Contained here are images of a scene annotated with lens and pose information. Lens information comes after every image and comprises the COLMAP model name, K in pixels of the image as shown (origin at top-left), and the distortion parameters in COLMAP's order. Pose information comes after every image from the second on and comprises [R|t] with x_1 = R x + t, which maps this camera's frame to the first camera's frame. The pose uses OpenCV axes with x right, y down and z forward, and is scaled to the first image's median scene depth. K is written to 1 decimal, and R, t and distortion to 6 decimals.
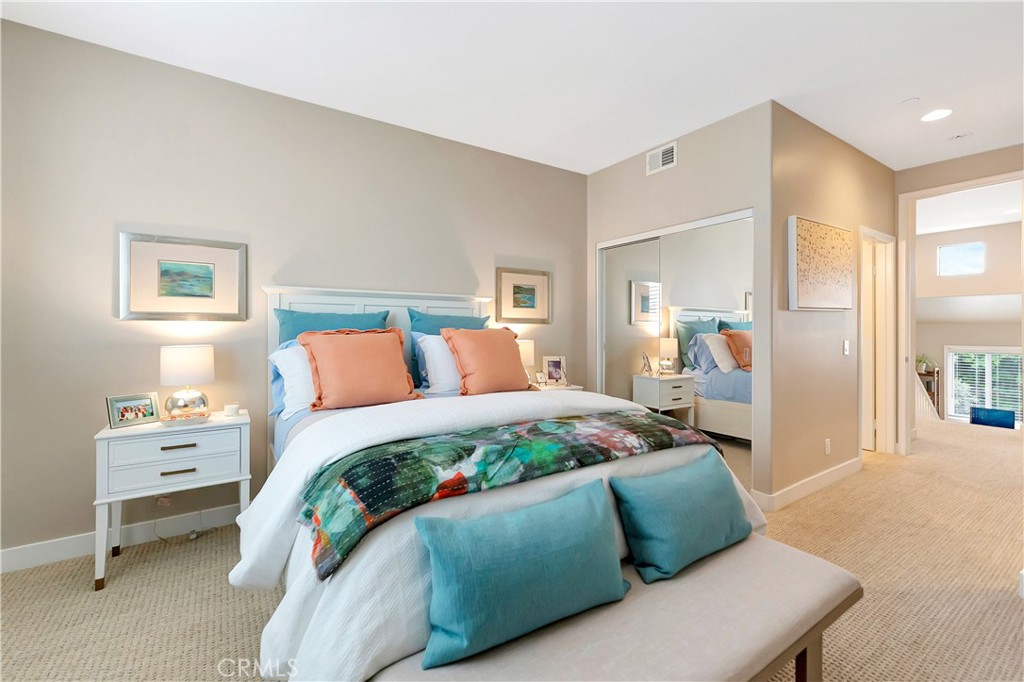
lens RADIAL K [[434.1, 0, 513.3], [0, 434.1, 325.0], [0, 0, 1]] dist [0.004365, -0.000382]
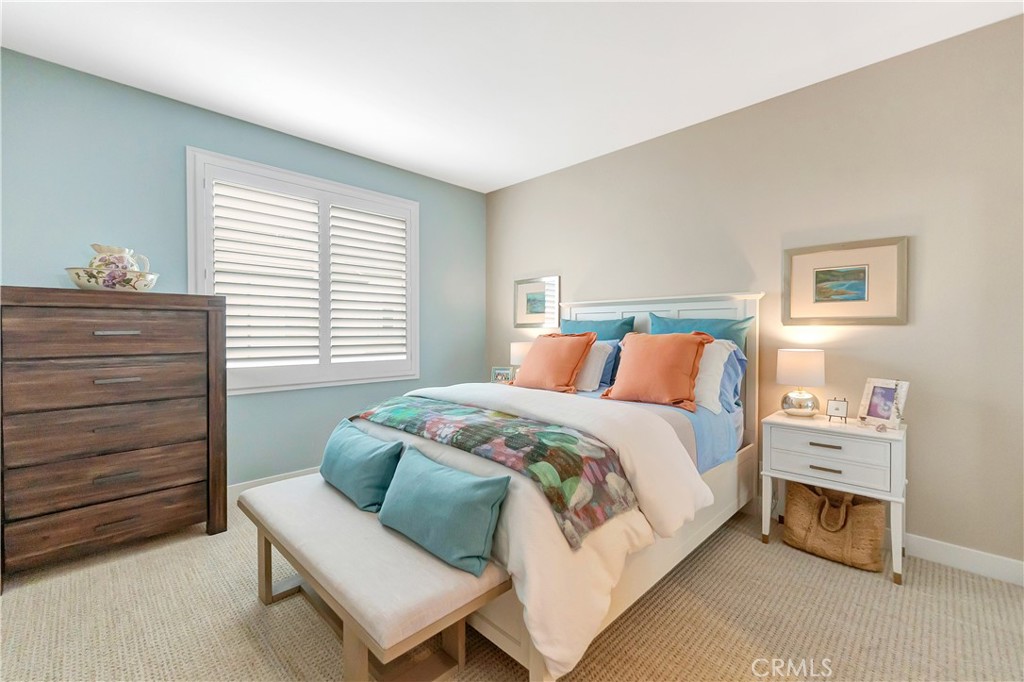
lens RADIAL K [[434.1, 0, 521.8], [0, 434.1, 343.6], [0, 0, 1]] dist [0.004365, -0.000382]
pose [[0.214767, 0.025092, -0.976343, 0.578605], [0.006187, 0.999615, 0.027051, 0.003503], [0.976646, -0.011850, 0.214529, 0.388715]]
